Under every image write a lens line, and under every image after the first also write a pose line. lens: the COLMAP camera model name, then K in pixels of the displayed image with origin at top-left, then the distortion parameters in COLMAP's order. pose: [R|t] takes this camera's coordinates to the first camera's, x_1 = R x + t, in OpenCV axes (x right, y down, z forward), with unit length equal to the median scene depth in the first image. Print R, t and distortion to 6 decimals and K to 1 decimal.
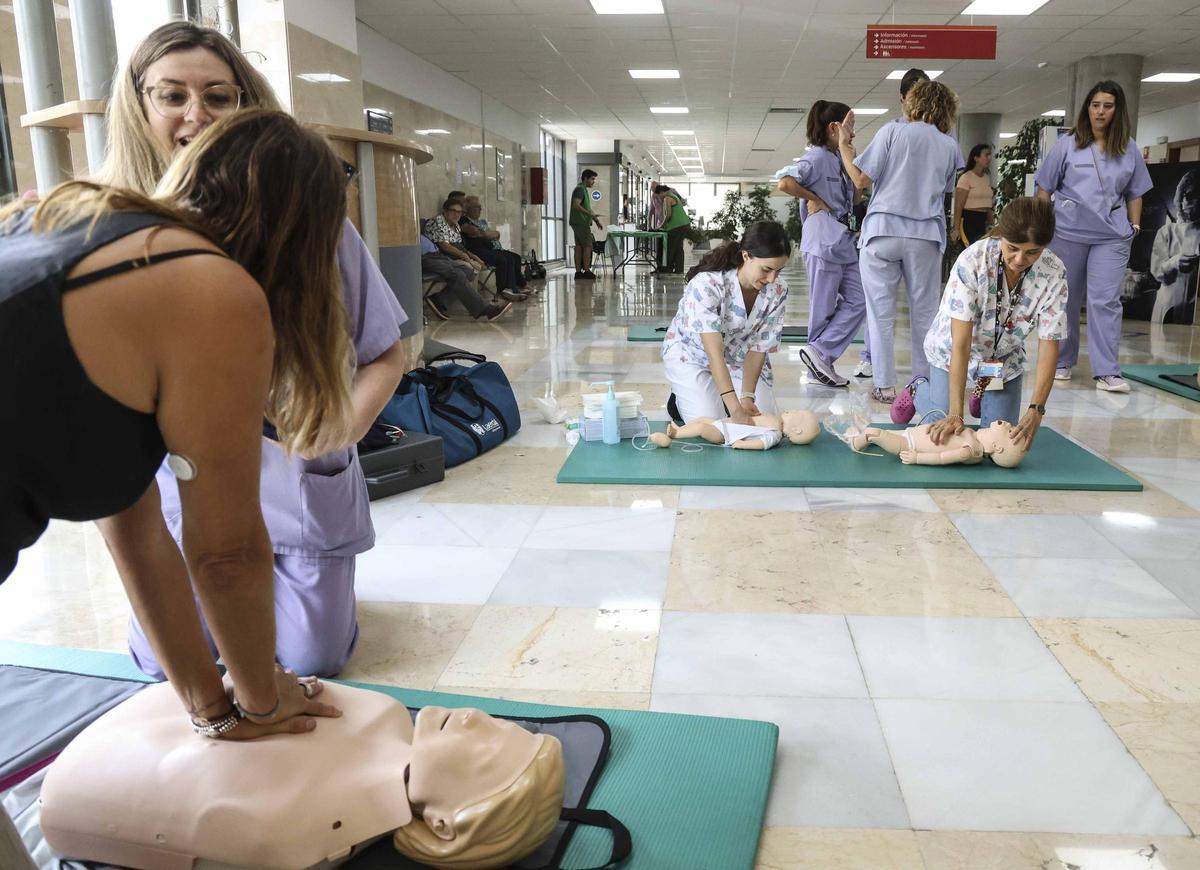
lens RADIAL K [[968.6, 0, 675.7], [0, 968.6, 436.3], [0, 0, 1]] dist [-0.046865, 0.004714]
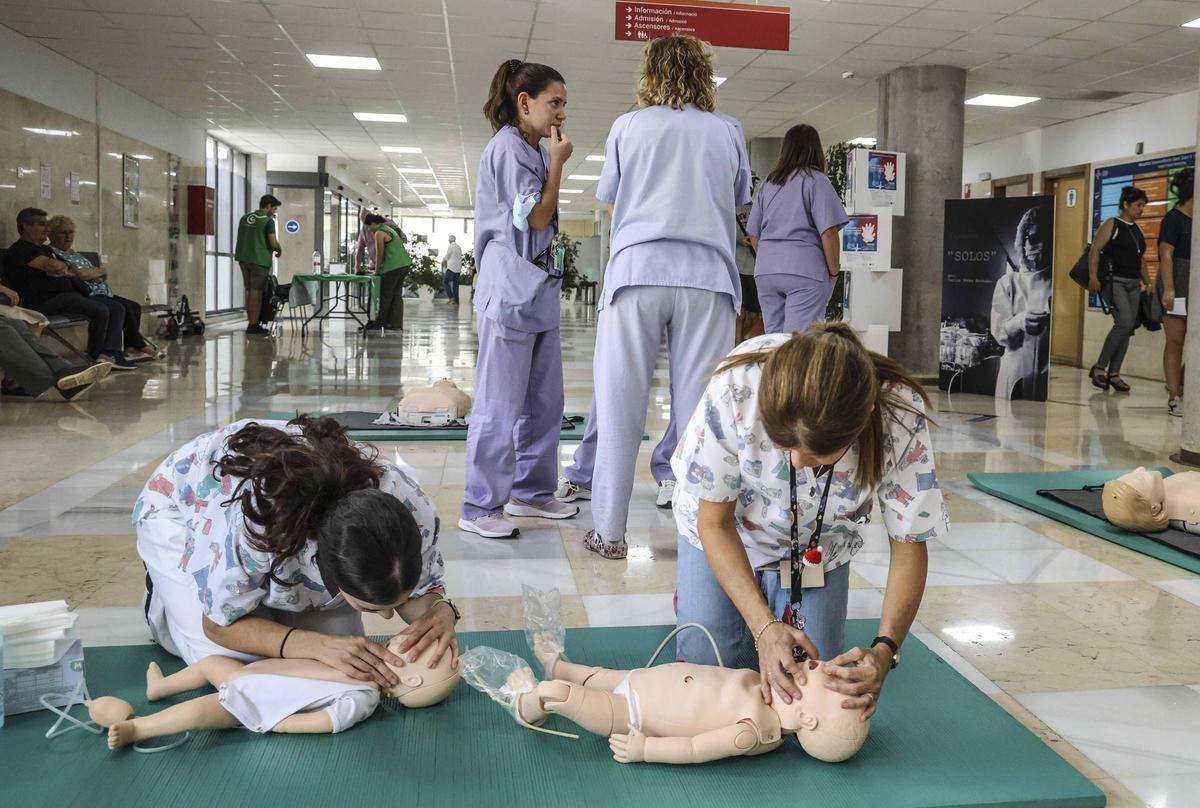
lens RADIAL K [[1150.3, 0, 713.4], [0, 1150.3, 338.9], [0, 0, 1]] dist [-0.008827, -0.002007]
pose [[0.971193, 0.006258, 0.238213, 0.047657], [0.031098, 0.987778, -0.152735, -0.028291], [-0.236258, 0.155743, 0.959128, 0.138942]]
